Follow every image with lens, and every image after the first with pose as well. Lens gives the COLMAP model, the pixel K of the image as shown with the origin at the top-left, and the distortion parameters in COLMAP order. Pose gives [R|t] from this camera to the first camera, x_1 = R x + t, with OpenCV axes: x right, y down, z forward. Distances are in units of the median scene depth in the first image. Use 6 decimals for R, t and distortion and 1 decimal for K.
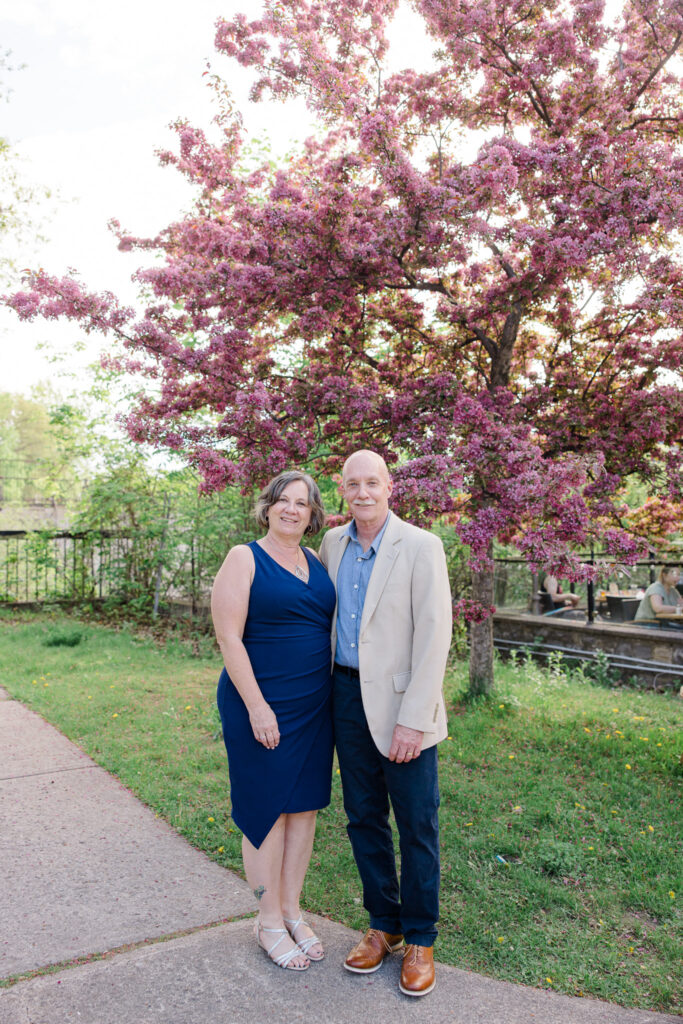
lens RADIAL K [[888.4, 0, 325.3], [0, 888.4, 500.8], [0, 0, 1]] dist [-0.013156, 0.008841]
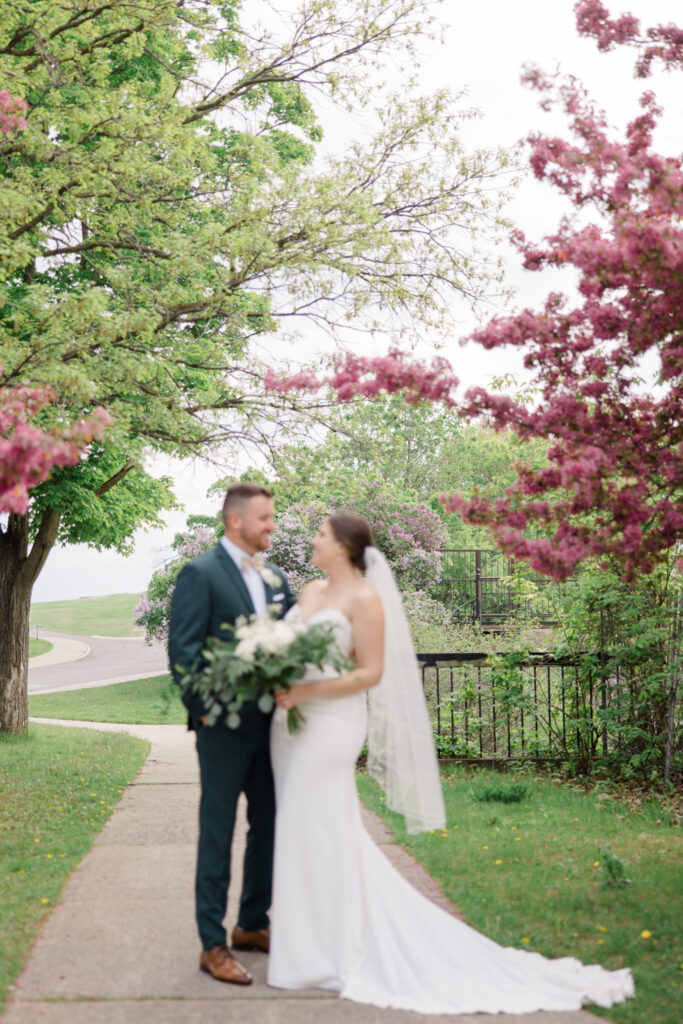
lens RADIAL K [[1706.8, 0, 258.9], [0, 1706.8, 461.1], [0, 0, 1]] dist [0.025389, 0.000578]
pose [[0.857831, -0.073588, -0.508637, 0.236795], [0.025639, 0.994591, -0.100652, 0.017237], [0.513292, 0.073301, 0.855078, -0.277155]]
